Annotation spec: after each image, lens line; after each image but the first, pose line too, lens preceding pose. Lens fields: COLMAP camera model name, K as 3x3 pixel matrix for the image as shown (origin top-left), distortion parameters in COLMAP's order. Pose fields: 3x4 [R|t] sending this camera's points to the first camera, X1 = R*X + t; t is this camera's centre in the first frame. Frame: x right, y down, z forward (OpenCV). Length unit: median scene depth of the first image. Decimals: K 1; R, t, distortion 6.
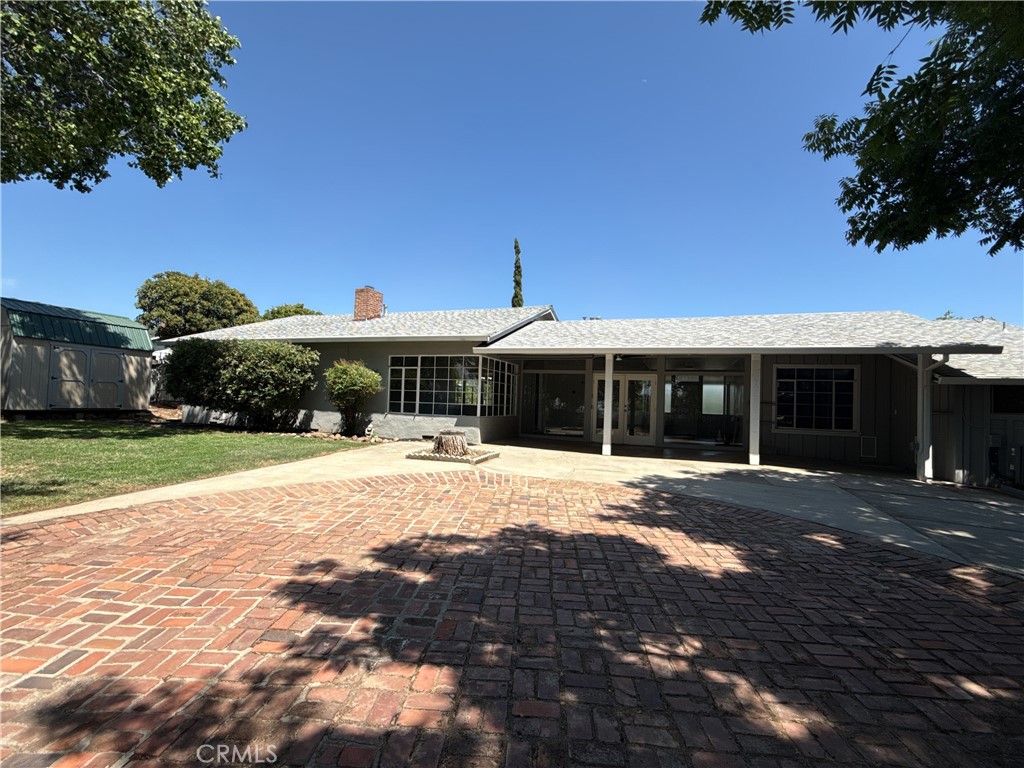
lens RADIAL K [[476.0, 0, 512.0], [0, 476.0, 384.0], [0, 0, 1]] dist [0.000396, 0.000535]
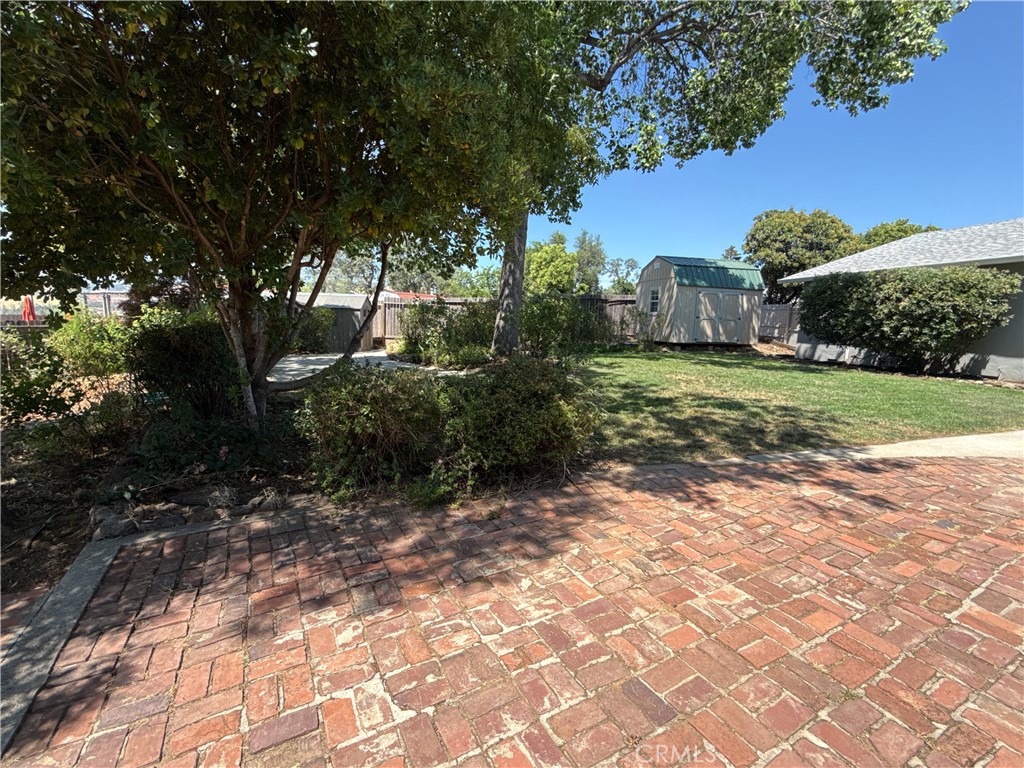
lens RADIAL K [[476.0, 0, 512.0], [0, 476.0, 384.0], [0, 0, 1]] dist [0.000396, 0.000535]
pose [[0.502915, 0.102821, -0.858198, -0.140906], [0.015085, 0.991704, 0.127656, -0.005049], [0.864204, -0.077146, 0.497192, -0.065348]]
